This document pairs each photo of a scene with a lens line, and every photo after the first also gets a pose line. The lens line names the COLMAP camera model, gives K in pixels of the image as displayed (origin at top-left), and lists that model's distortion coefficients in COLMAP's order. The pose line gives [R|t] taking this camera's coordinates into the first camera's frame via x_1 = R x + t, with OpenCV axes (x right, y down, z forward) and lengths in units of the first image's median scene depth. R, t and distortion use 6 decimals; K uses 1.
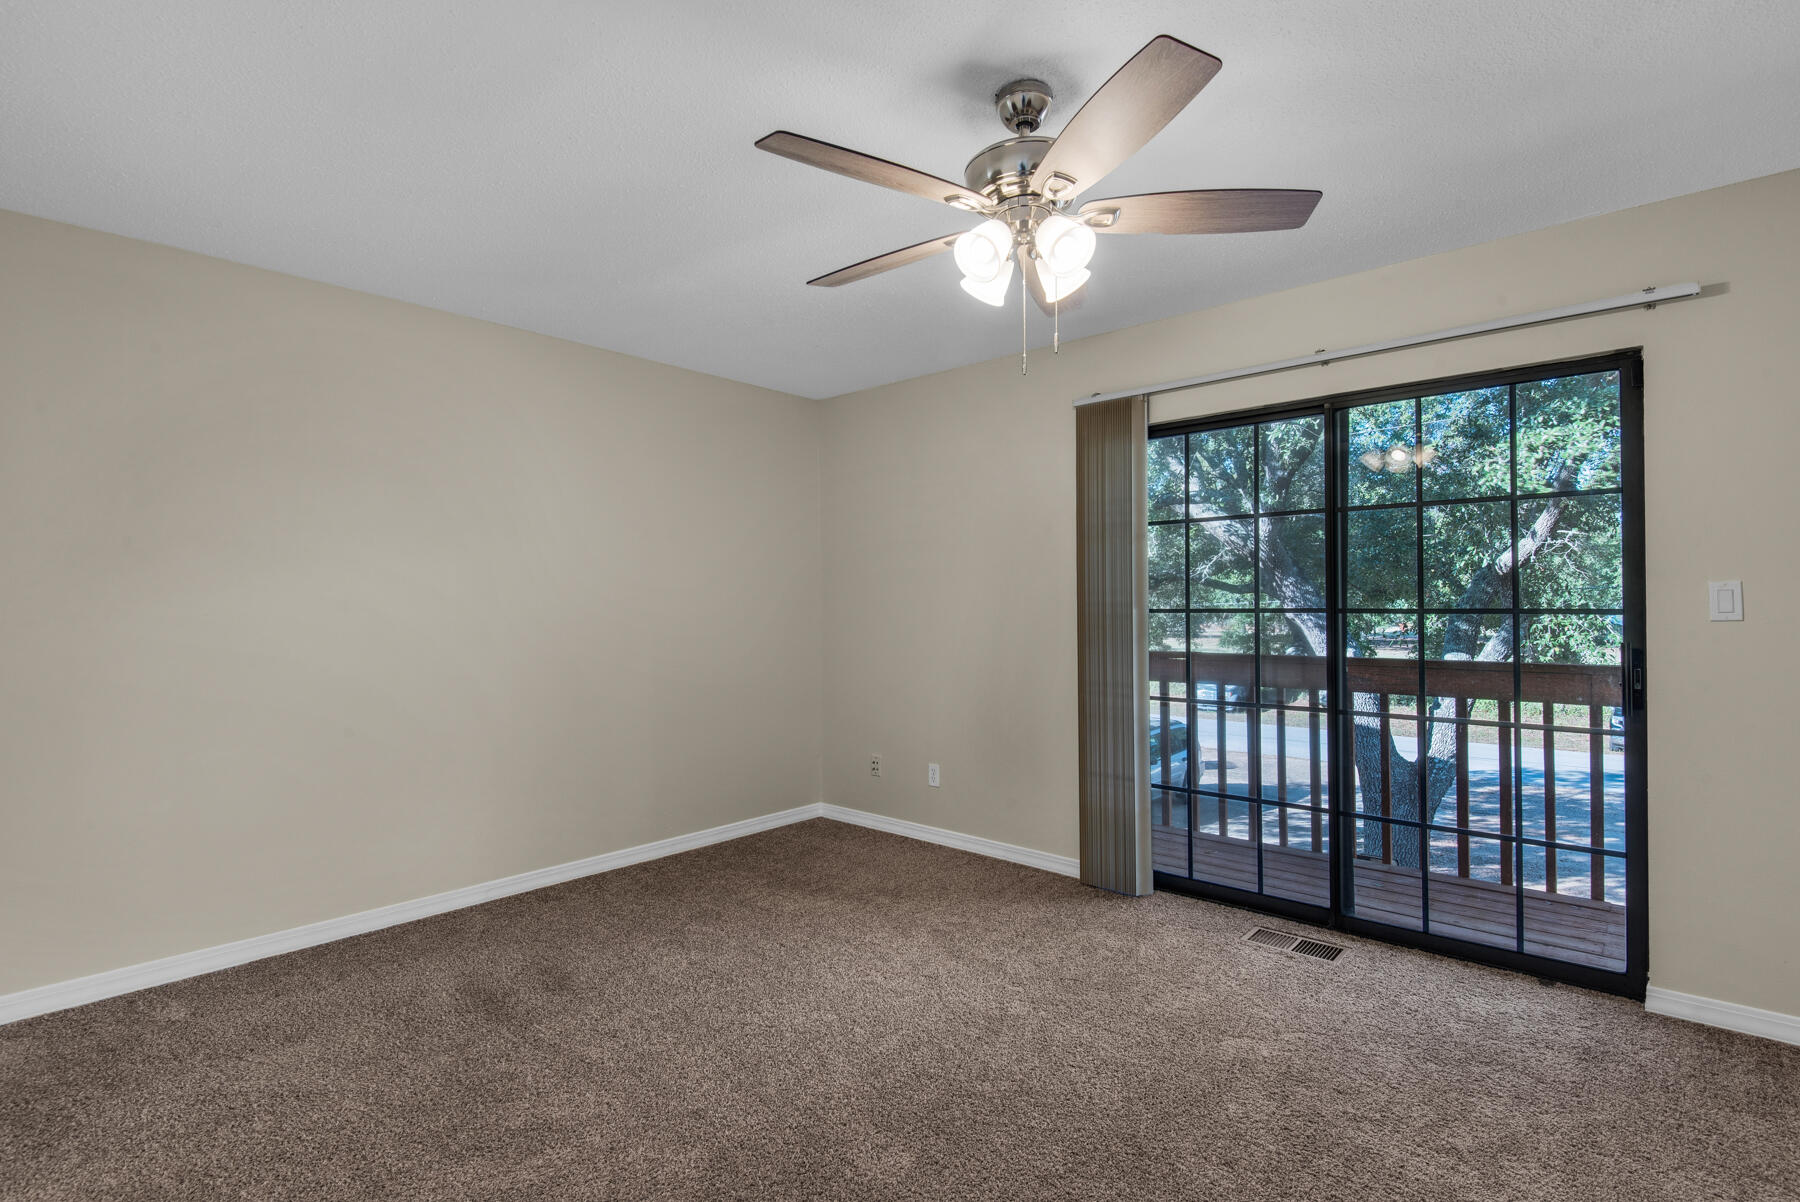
lens RADIAL K [[885.7, 0, 900.0], [0, 885.7, 601.0], [0, 0, 1]] dist [-0.030043, -0.000024]
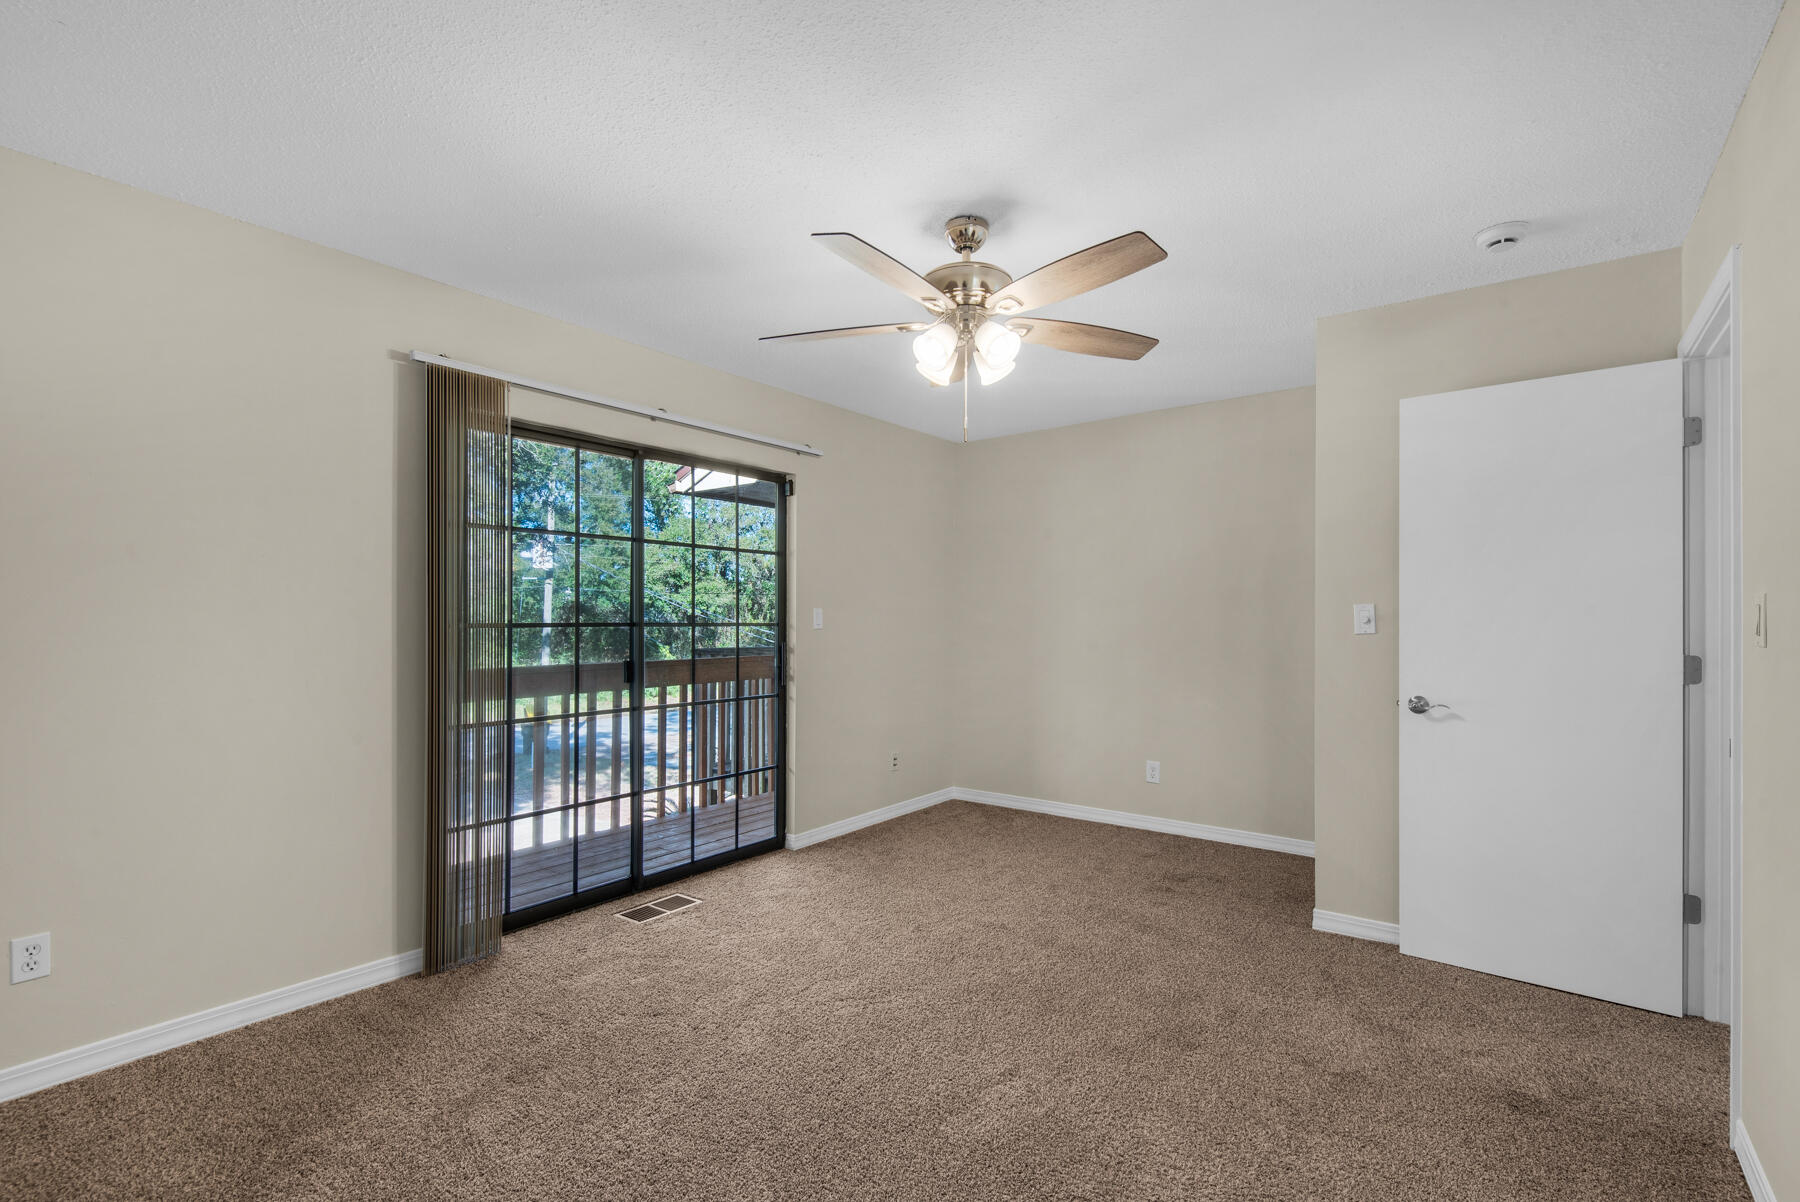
lens RADIAL K [[824.0, 0, 899.7], [0, 824.0, 606.9], [0, 0, 1]] dist [0.049396, -0.025586]
pose [[-0.117752, 0.024451, 0.992742, -0.669047], [-0.002656, 0.999686, -0.024937, 0.015578], [-0.993039, -0.005573, -0.117650, 0.775291]]
